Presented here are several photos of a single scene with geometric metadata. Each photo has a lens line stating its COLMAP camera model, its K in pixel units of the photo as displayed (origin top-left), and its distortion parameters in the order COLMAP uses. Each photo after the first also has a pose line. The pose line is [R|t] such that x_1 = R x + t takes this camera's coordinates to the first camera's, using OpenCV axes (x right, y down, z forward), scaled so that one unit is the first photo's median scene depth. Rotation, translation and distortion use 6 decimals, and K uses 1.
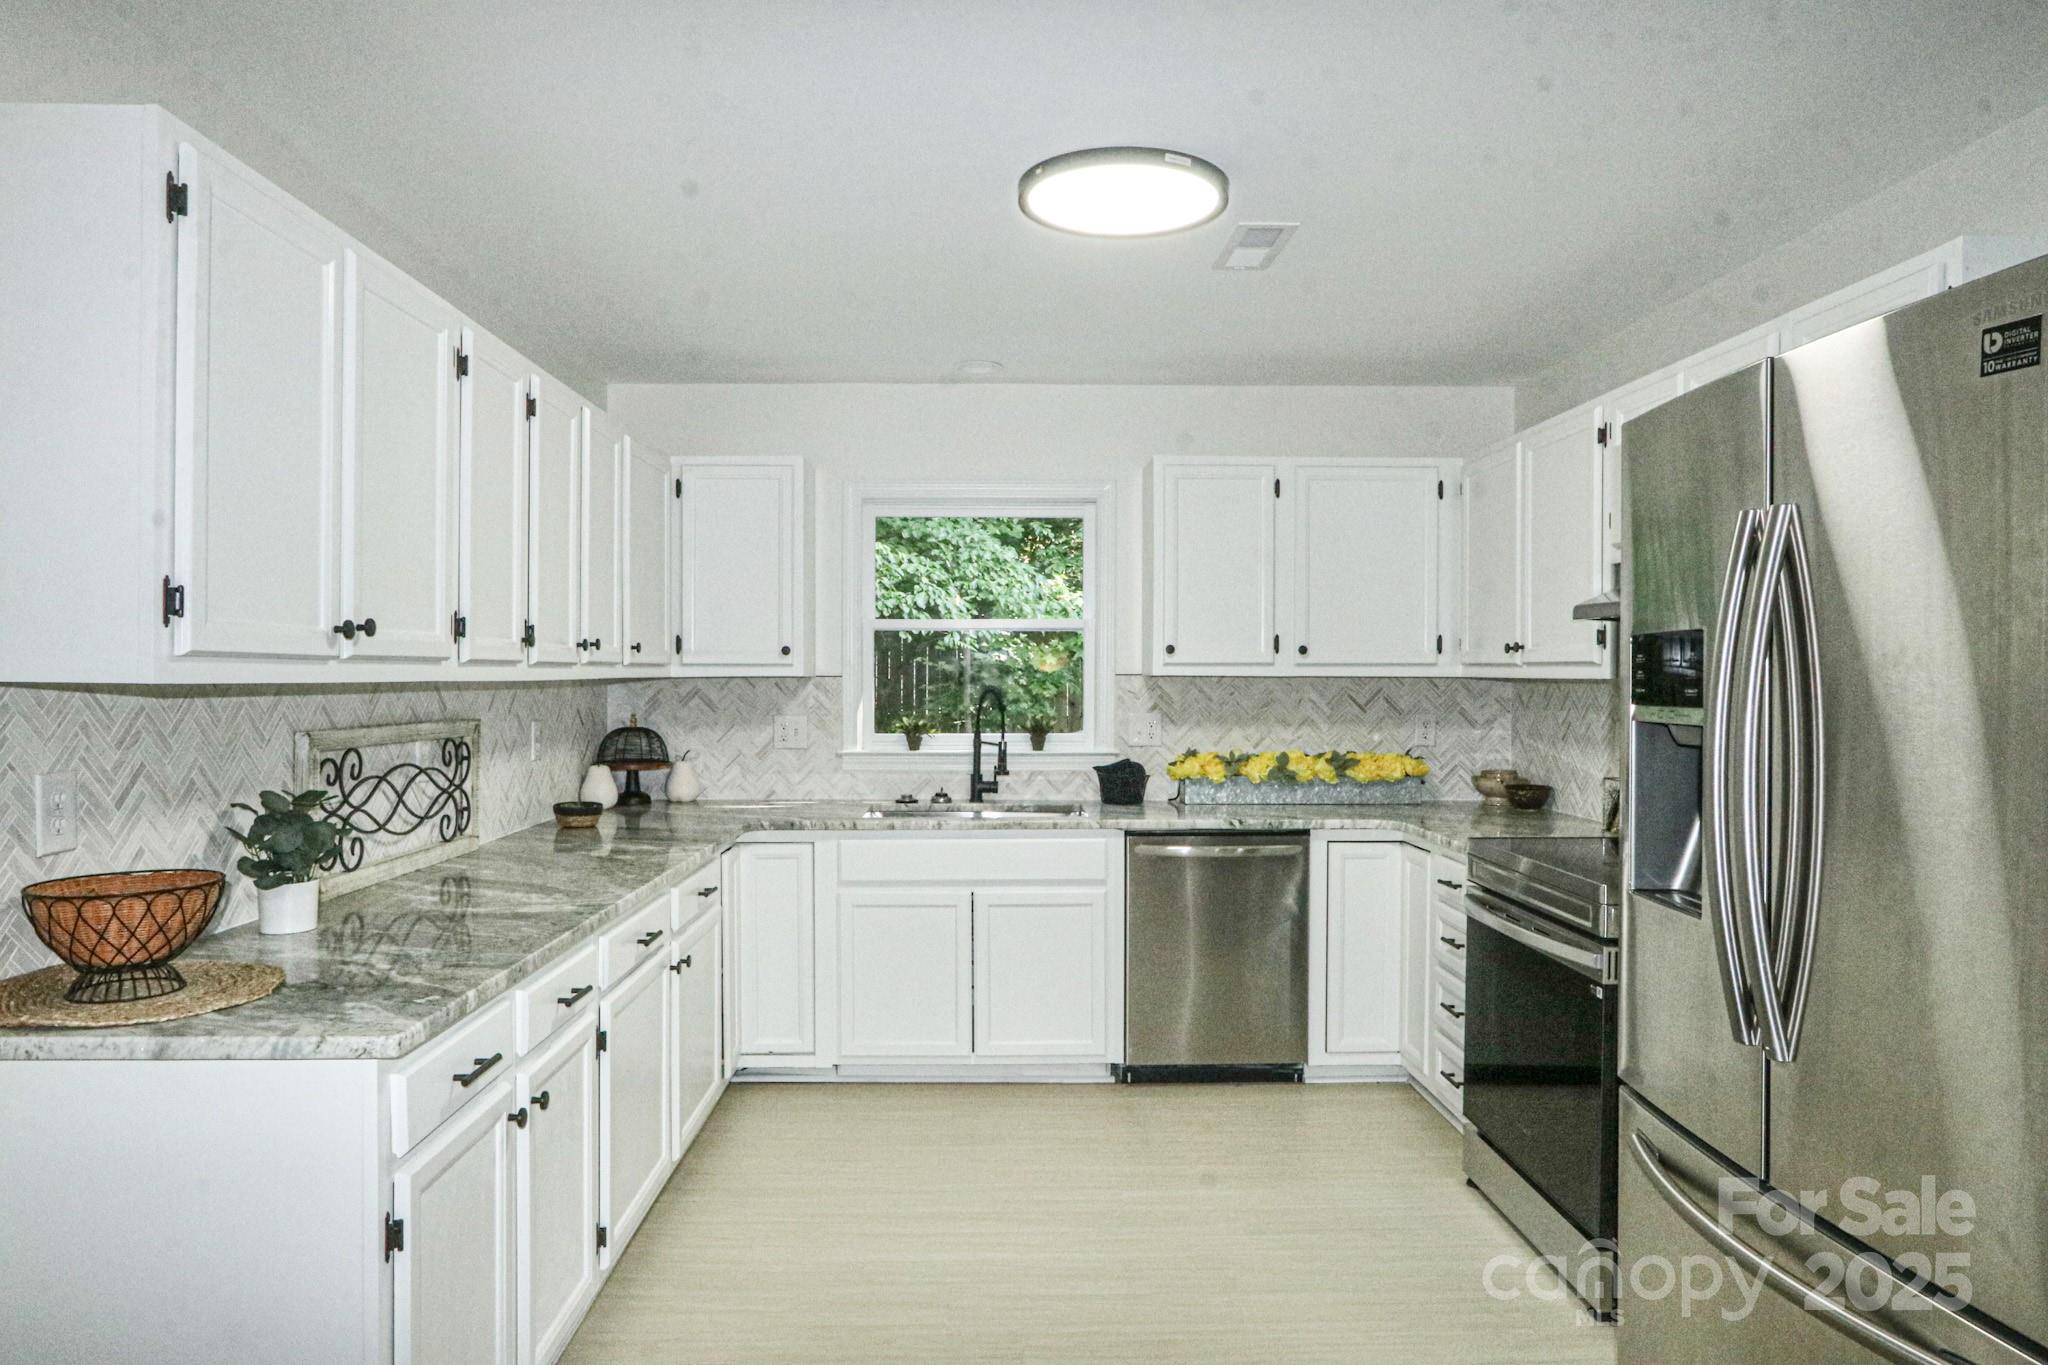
lens RADIAL K [[1275.1, 0, 1006.2], [0, 1275.1, 681.2], [0, 0, 1]] dist [-0.020410, 0.013708]
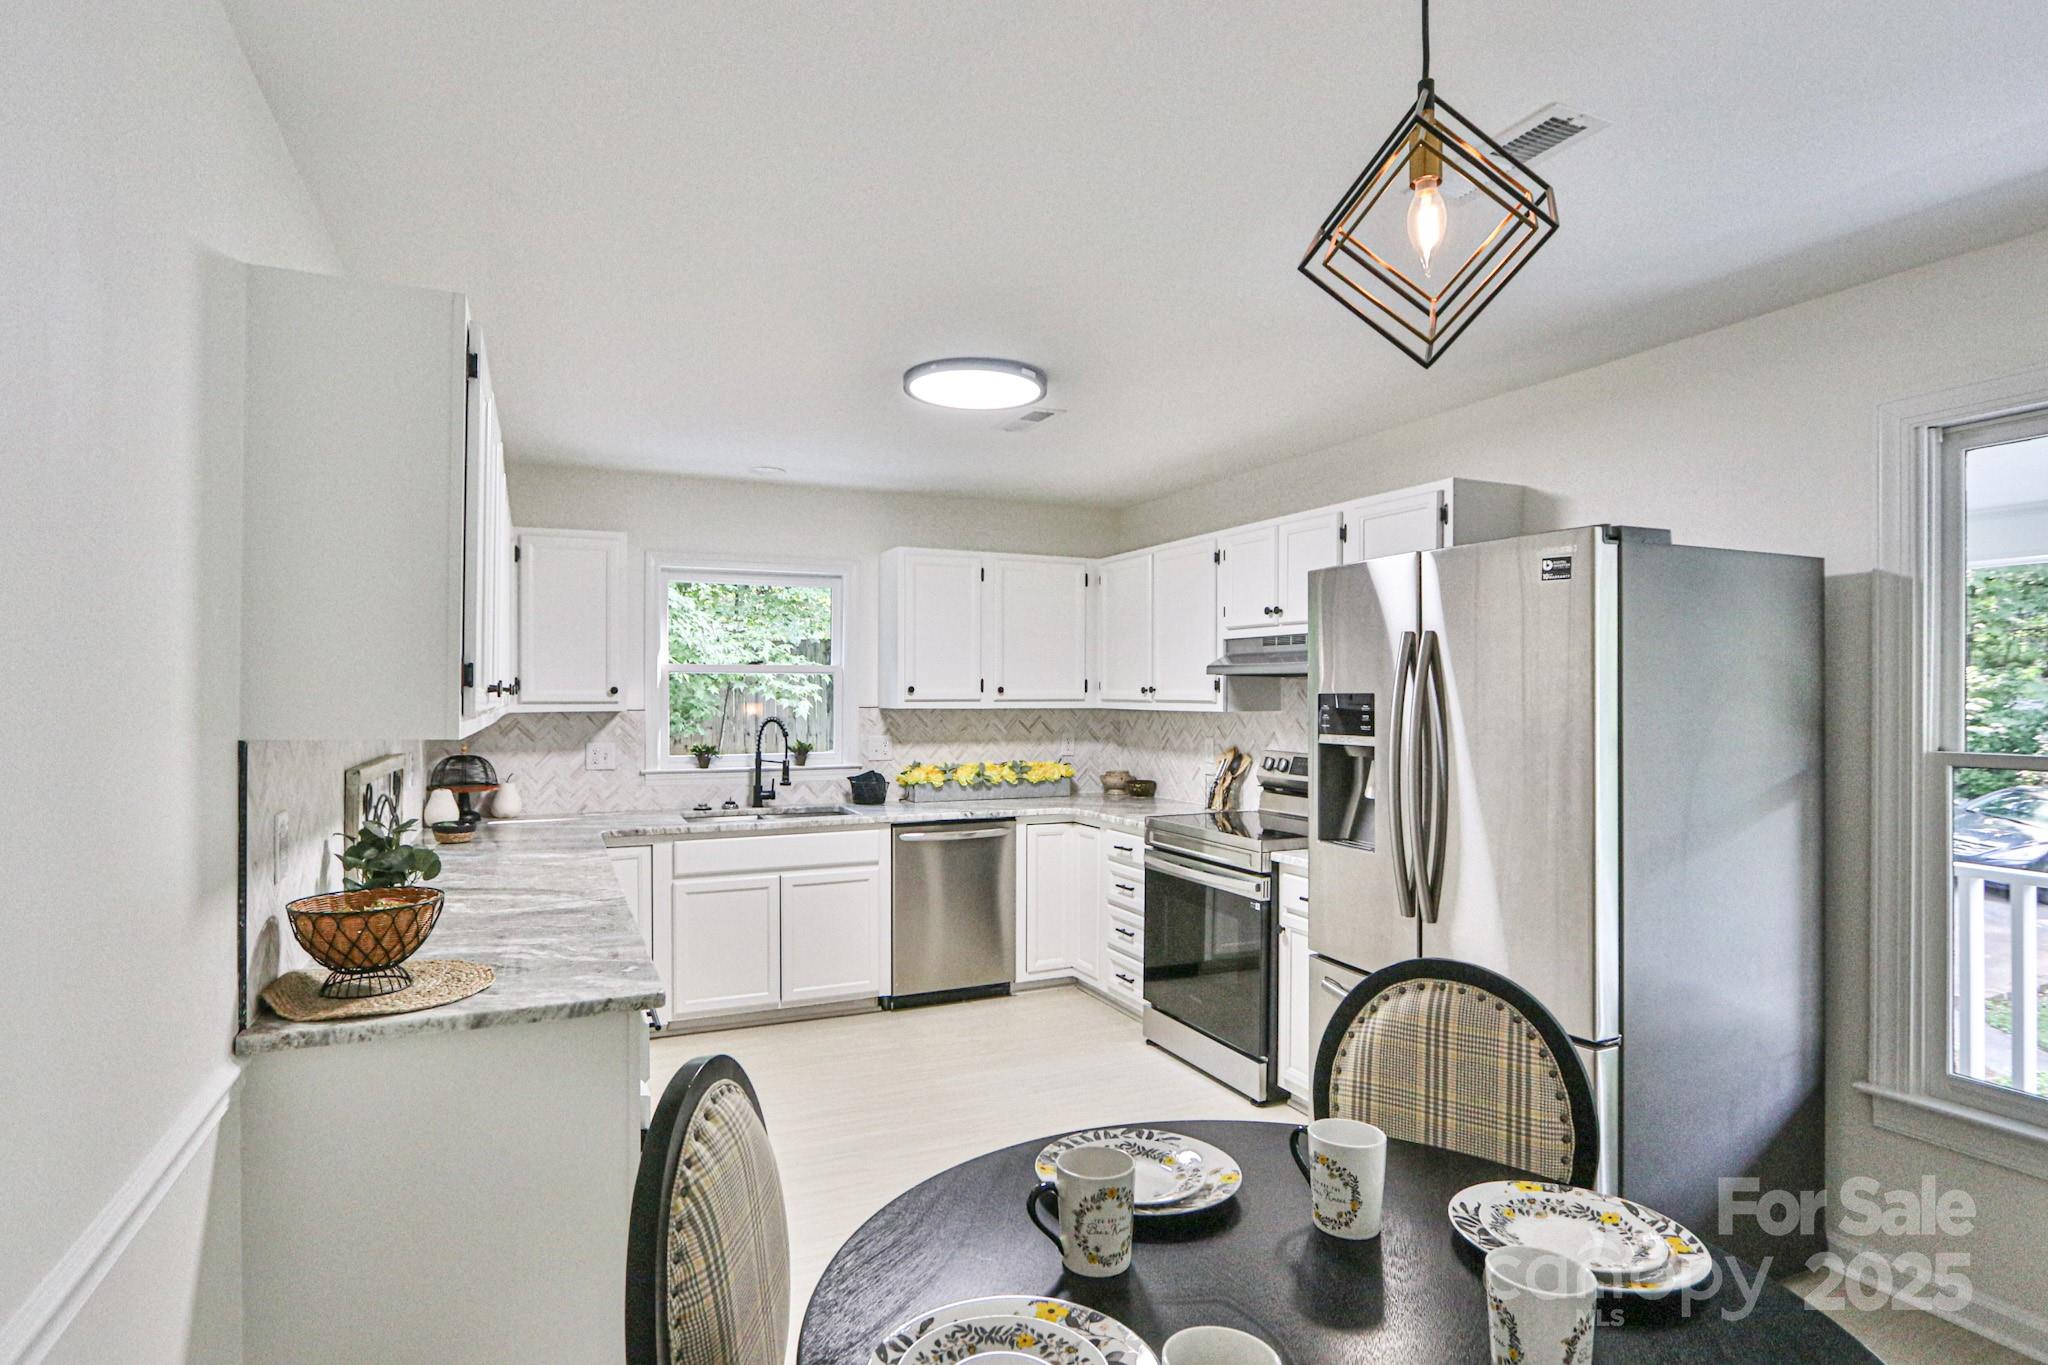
lens RADIAL K [[1050.5, 0, 999.8], [0, 1050.5, 687.3], [0, 0, 1]] dist [-0.013376, -0.001464]
pose [[0.922643, 0.001130, 0.385654, -0.219564], [0.003460, 0.999931, -0.011210, -0.014451], [-0.385640, 0.011677, 0.922575, -0.075627]]
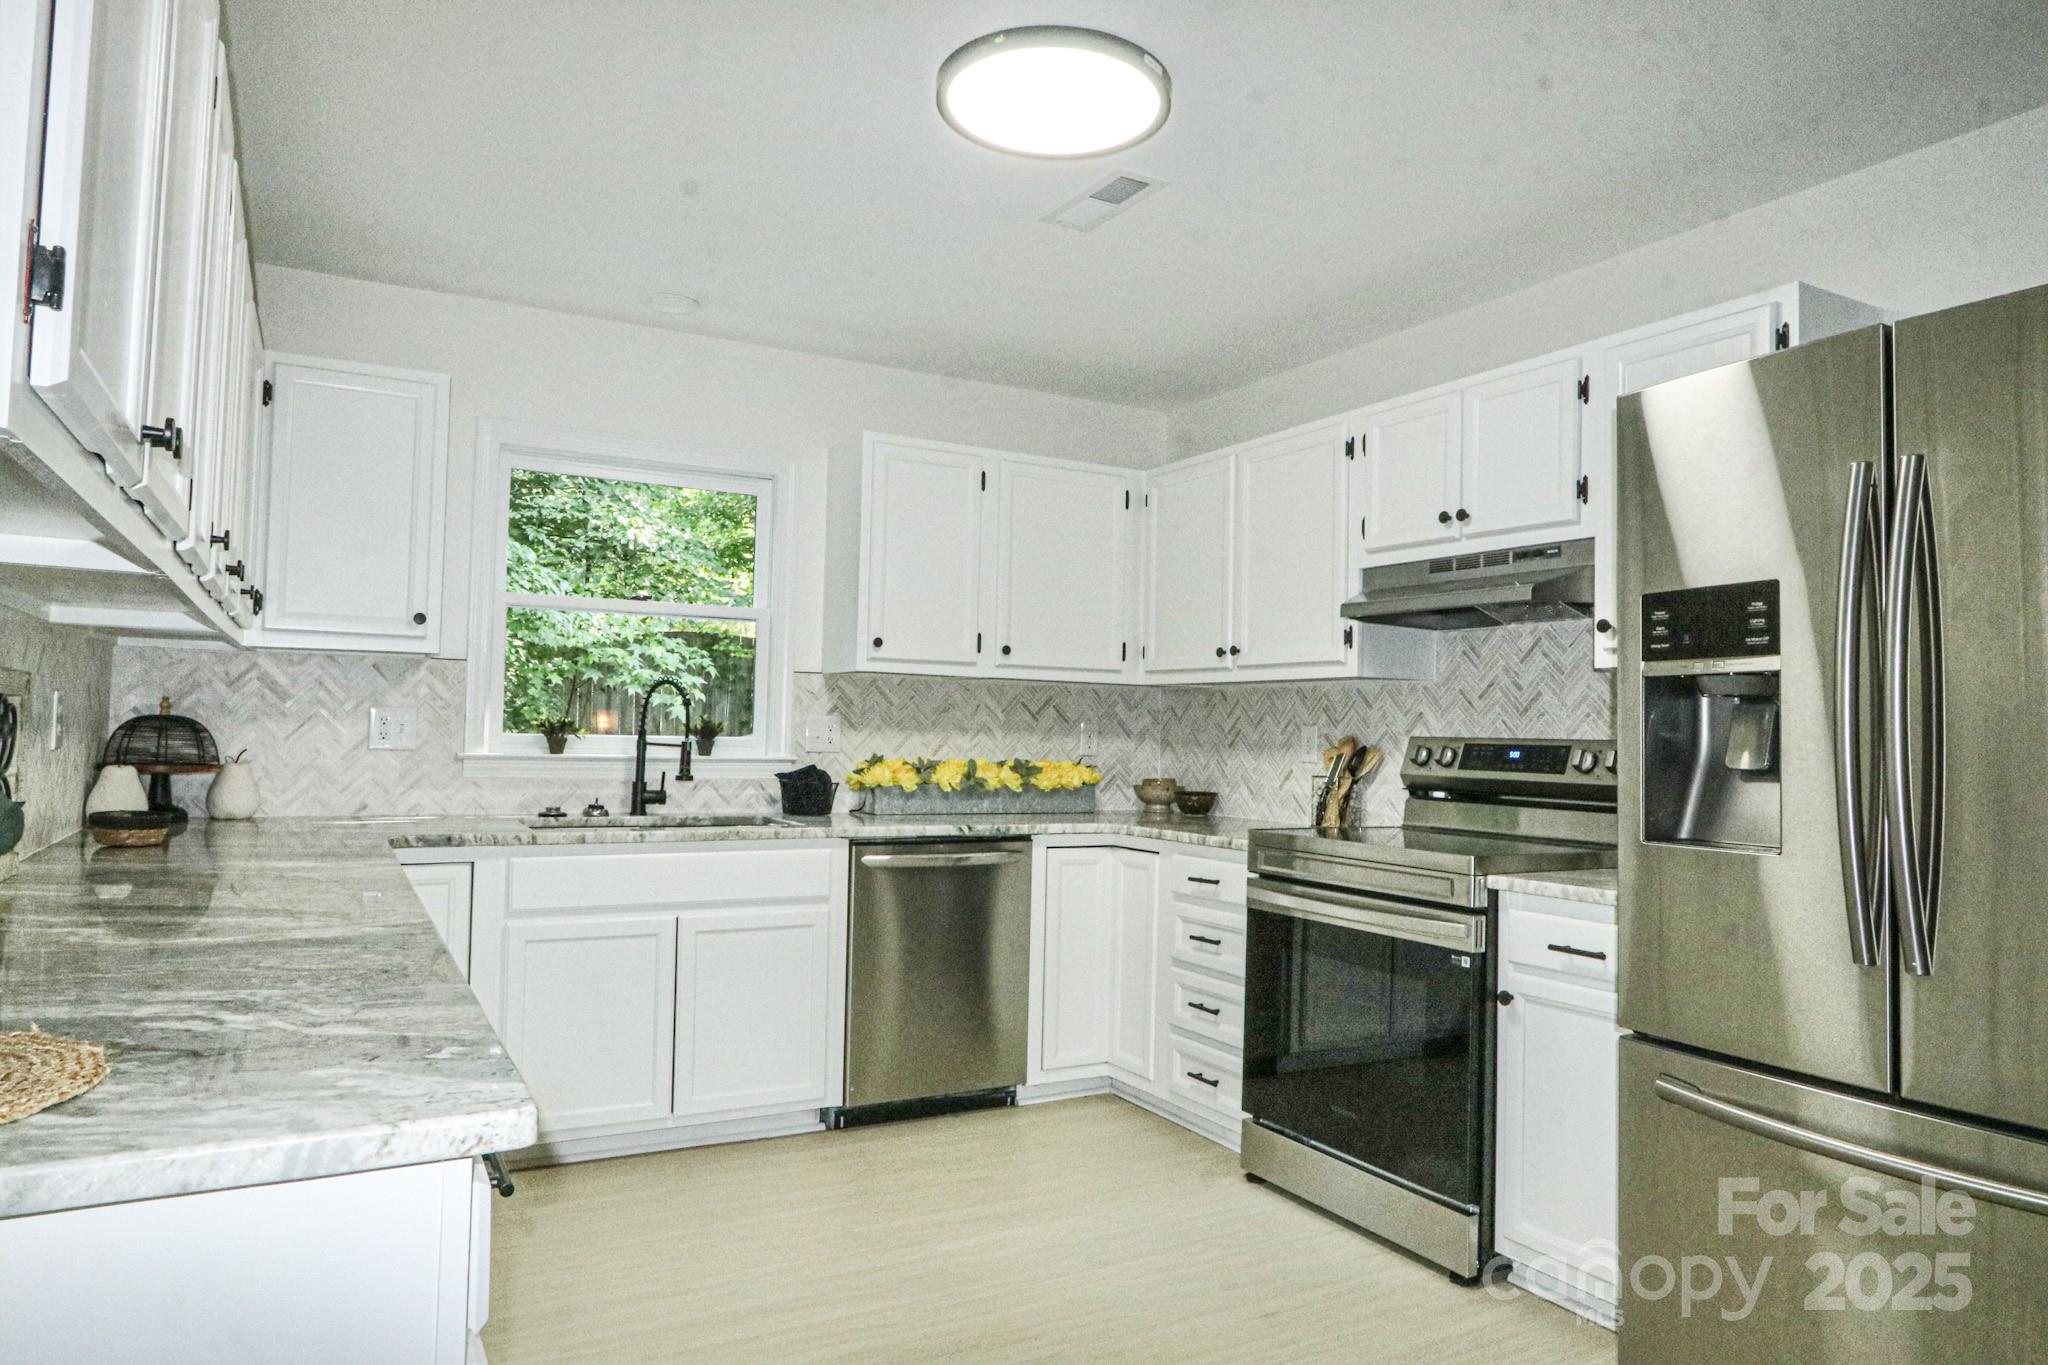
lens RADIAL K [[1275.1, 0, 1006.2], [0, 1275.1, 681.2], [0, 0, 1]] dist [-0.020410, 0.013708]
pose [[0.886617, 0.036567, 0.461056, -0.210973], [-0.017500, 0.998808, -0.045565, 0.042994], [-0.462173, 0.032330, 0.886200, 0.151340]]
